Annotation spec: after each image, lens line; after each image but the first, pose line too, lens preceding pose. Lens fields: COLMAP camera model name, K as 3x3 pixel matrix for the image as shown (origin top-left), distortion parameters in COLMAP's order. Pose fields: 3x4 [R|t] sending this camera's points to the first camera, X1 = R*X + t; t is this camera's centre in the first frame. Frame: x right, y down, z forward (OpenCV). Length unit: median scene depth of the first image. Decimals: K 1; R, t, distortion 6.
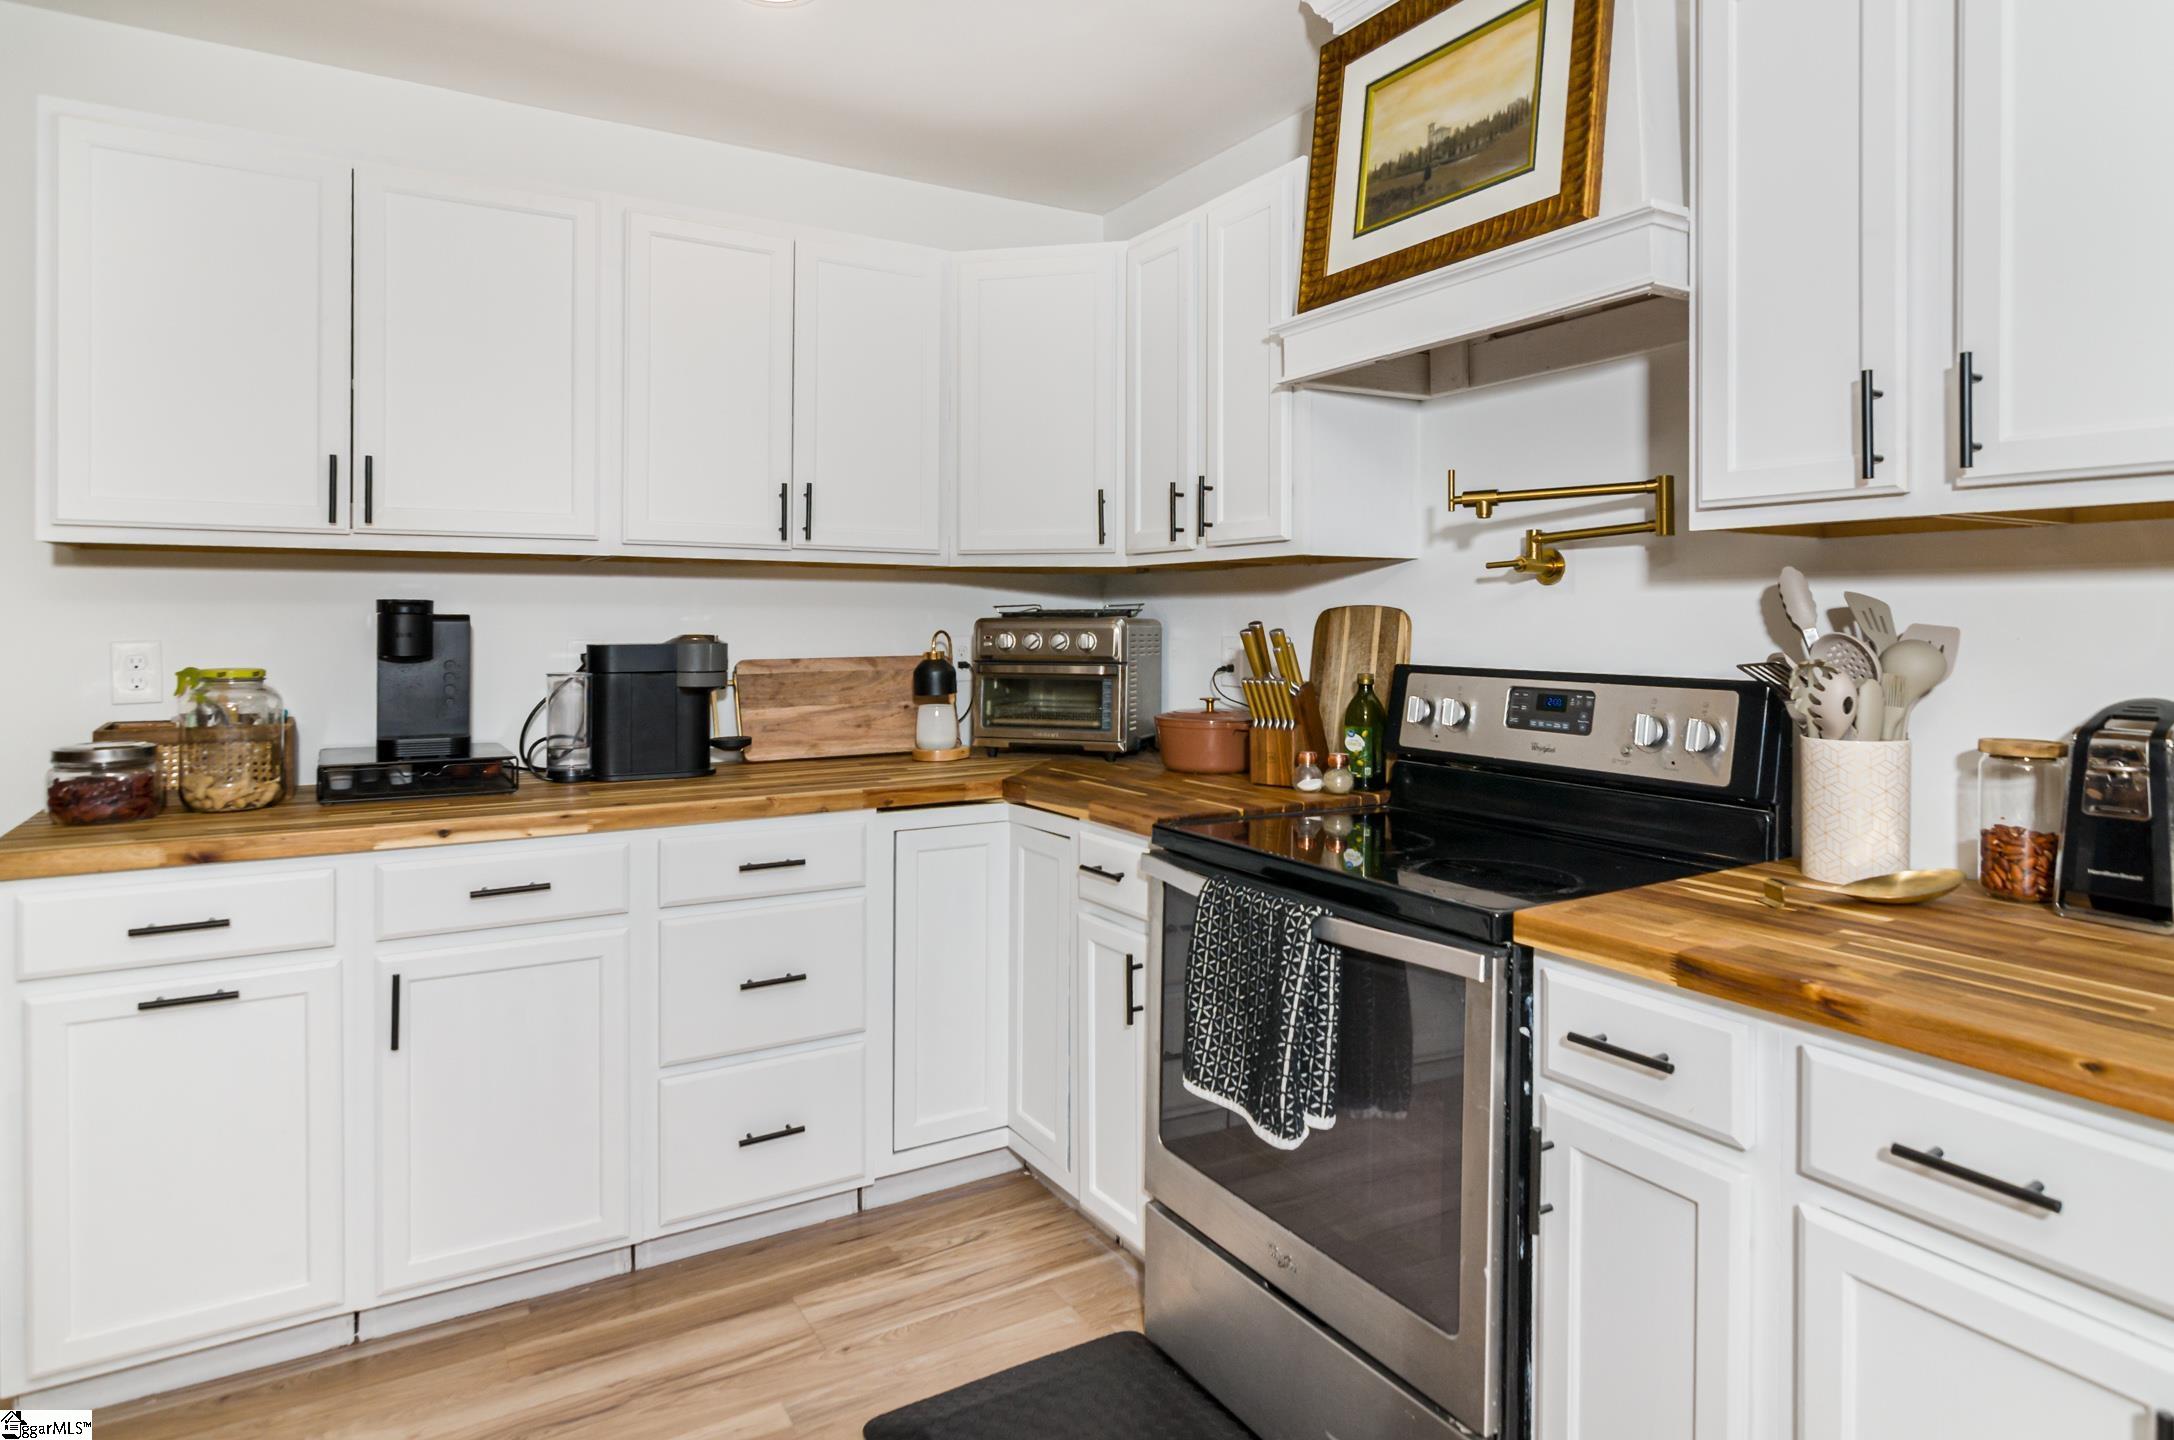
lens RADIAL K [[1212.3, 0, 1081.3], [0, 1212.3, 620.9], [0, 0, 1]] dist [-0.001696, -0.000129]
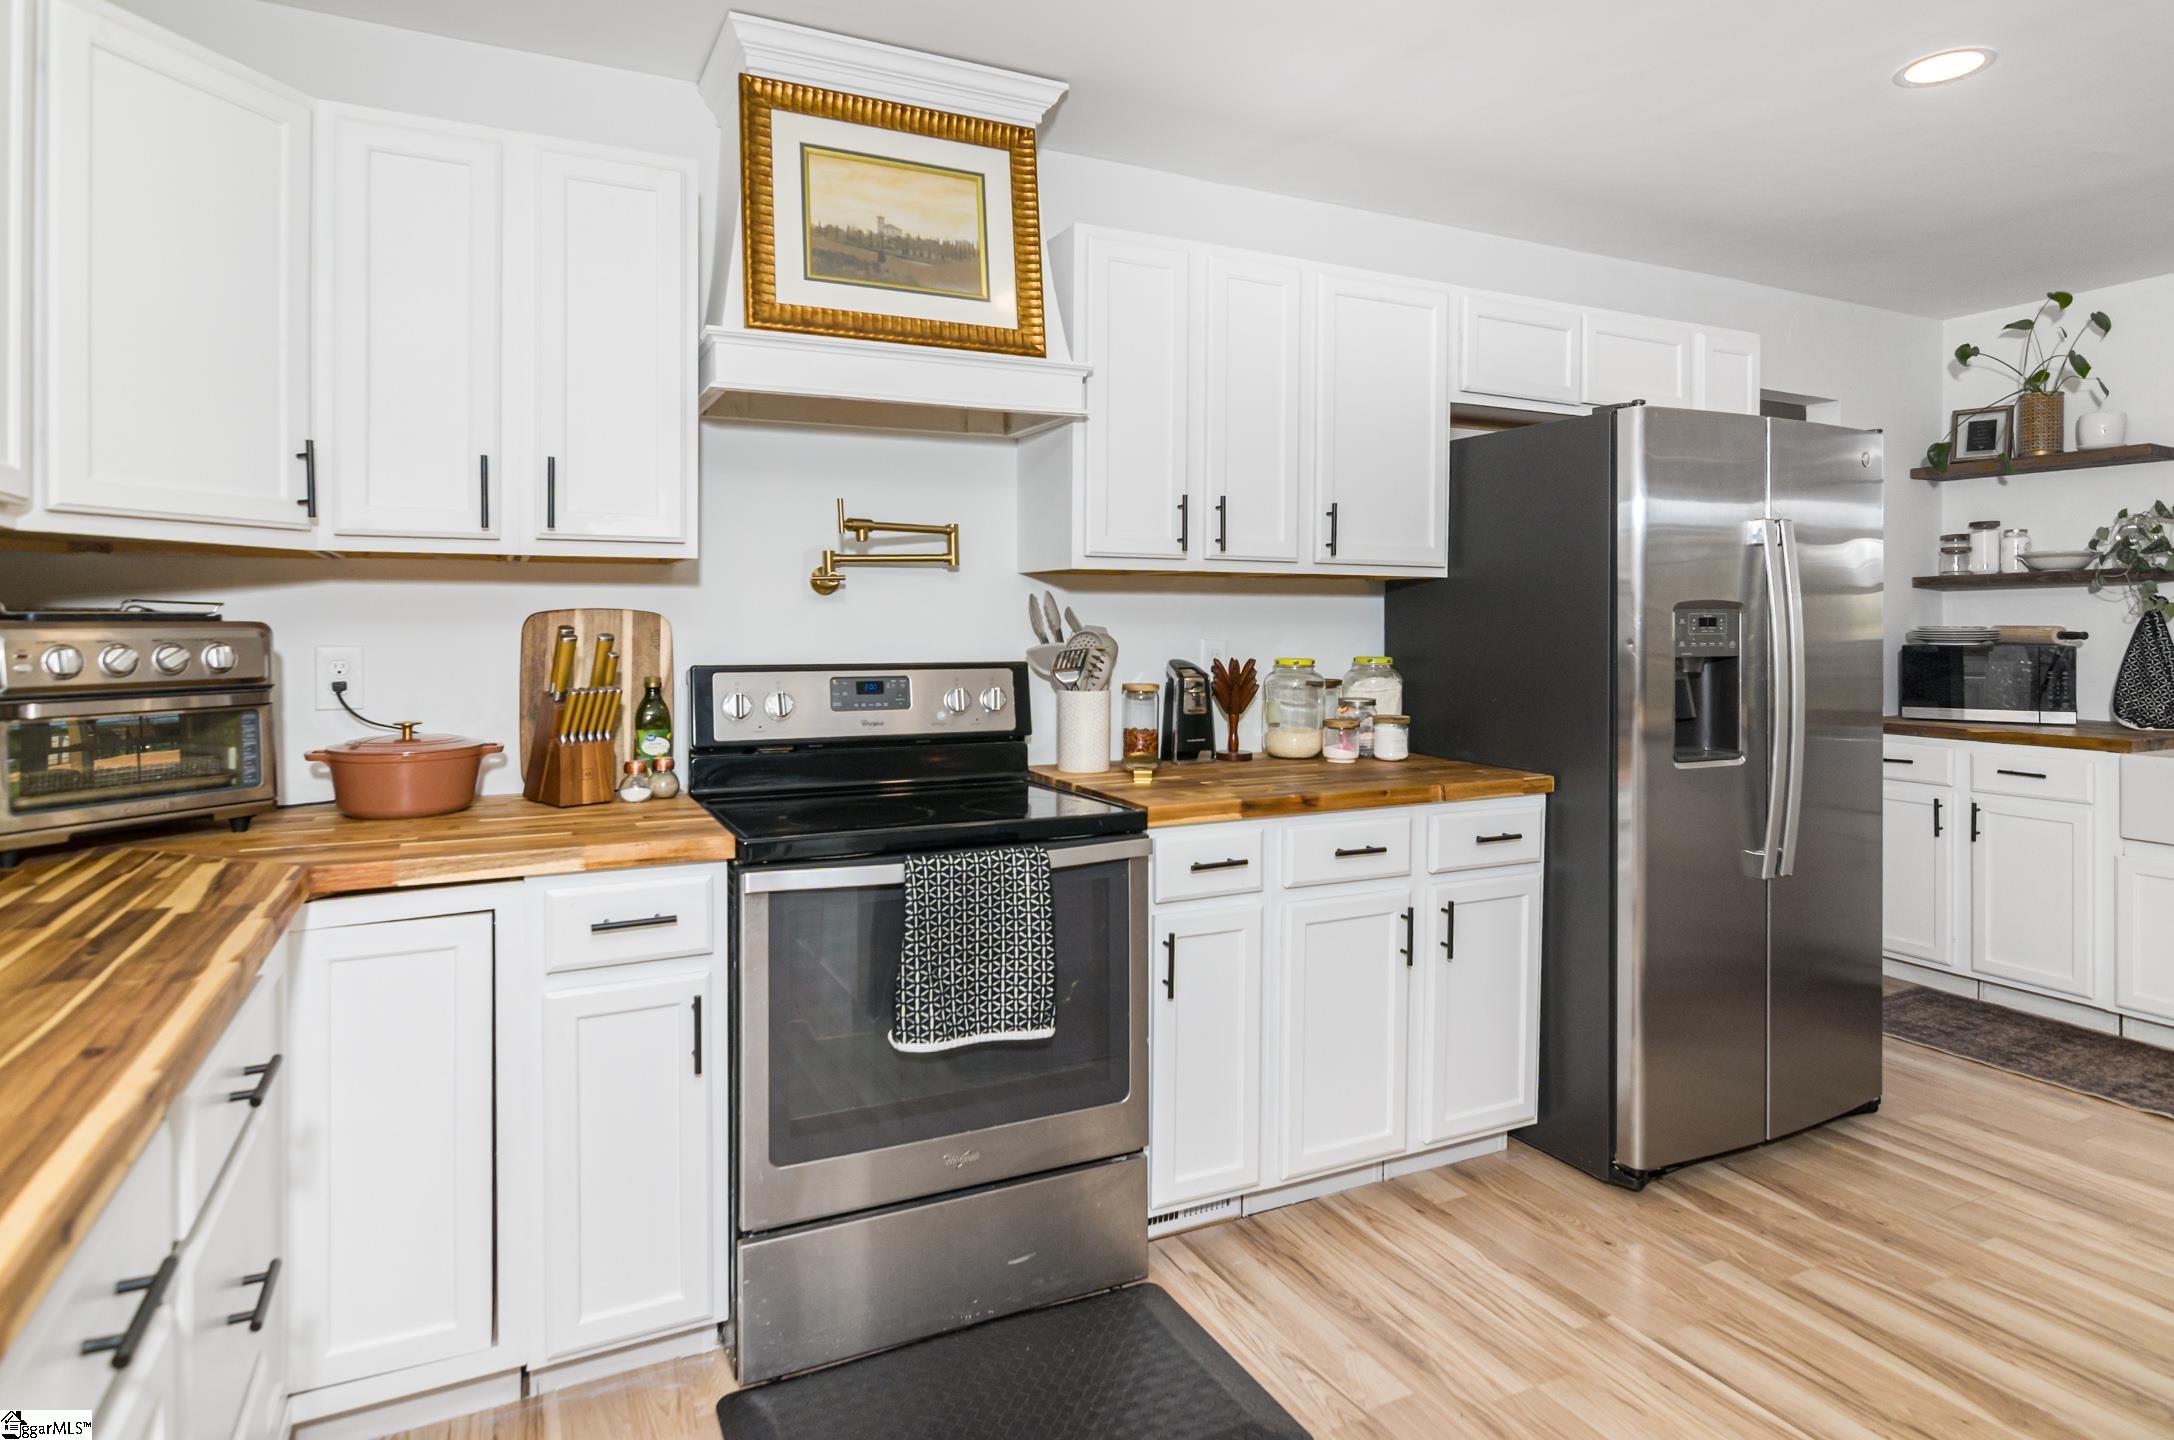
lens RADIAL K [[1149.6, 0, 1090.8], [0, 1149.6, 623.3], [0, 0, 1]] dist [-0.001309, -0.000052]
pose [[0.108382, -0.004614, 0.994099, -0.797048], [0.000259, 0.999989, 0.004614, -0.006222], [-0.994109, -0.000242, 0.108382, 0.631217]]
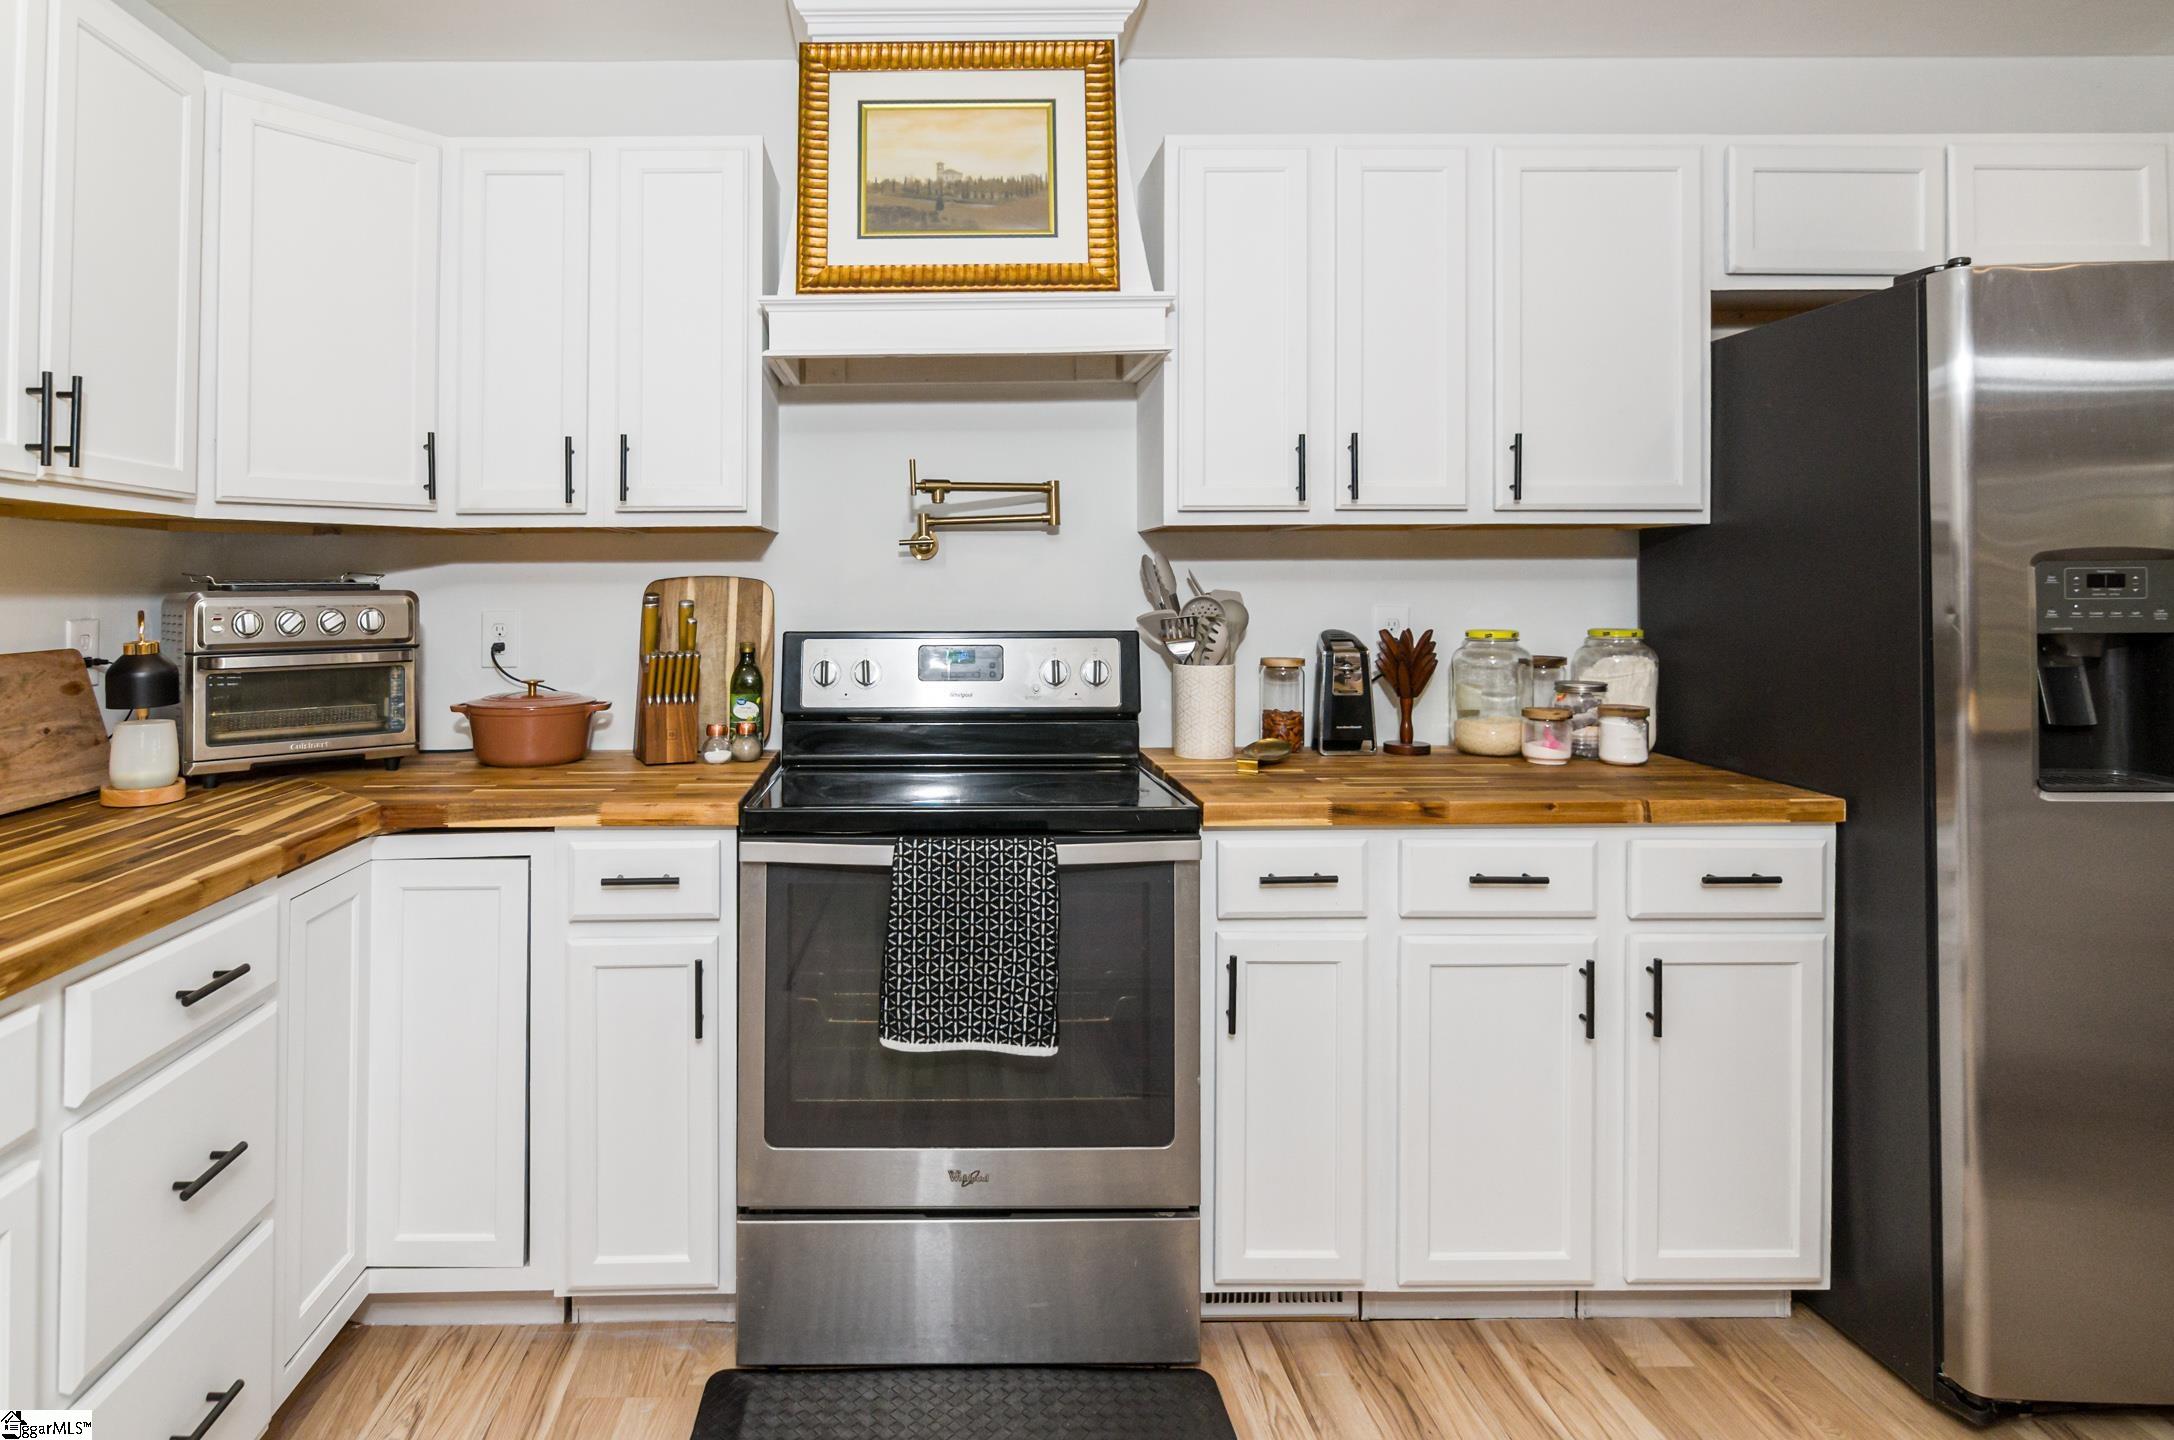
lens RADIAL K [[1202.2, 0, 985.2], [0, 1202.2, 565.6], [0, 0, 1]] dist [0.000492, -0.000354]
pose [[0.515760, 0.010910, 0.856664, -0.639419], [0.007288, 0.999827, -0.017121, -0.003452], [-0.856702, 0.015073, 0.515591, 0.354793]]
